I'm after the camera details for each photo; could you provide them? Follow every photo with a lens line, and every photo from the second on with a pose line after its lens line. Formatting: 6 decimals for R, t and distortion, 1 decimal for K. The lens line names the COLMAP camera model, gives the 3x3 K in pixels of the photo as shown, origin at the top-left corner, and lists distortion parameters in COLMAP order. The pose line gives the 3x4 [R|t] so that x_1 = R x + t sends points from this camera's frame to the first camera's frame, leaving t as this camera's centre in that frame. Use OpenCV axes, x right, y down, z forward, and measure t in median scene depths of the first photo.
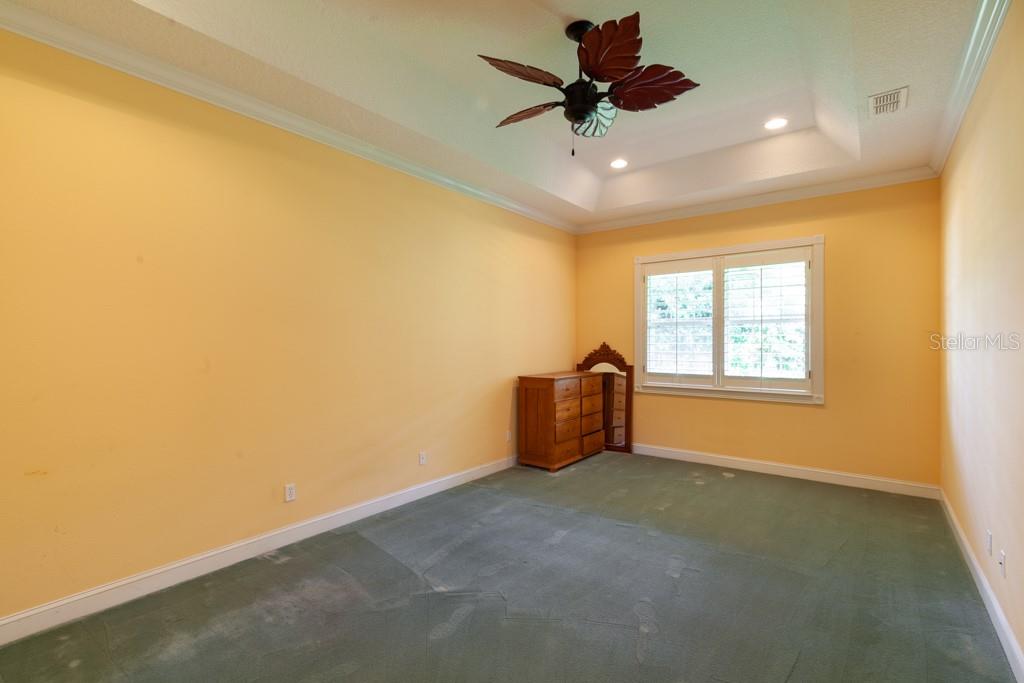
lens RADIAL K [[463.5, 0, 511.6], [0, 463.5, 339.9], [0, 0, 1]] dist [0.004579, -0.001390]
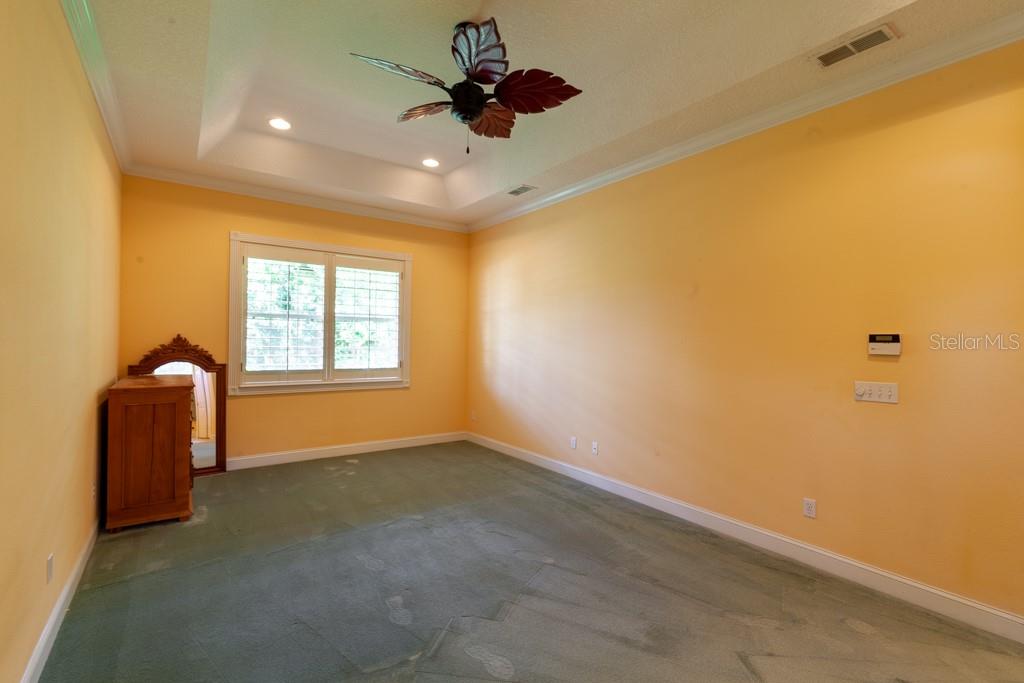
lens RADIAL K [[463.5, 0, 517.1], [0, 463.5, 341.8], [0, 0, 1]] dist [0.004579, -0.001390]
pose [[0.279592, 0.002331, 0.960116, -0.418530], [-0.021438, 0.999763, 0.003816, 0.002909], [-0.959880, -0.021650, 0.279575, 0.313195]]
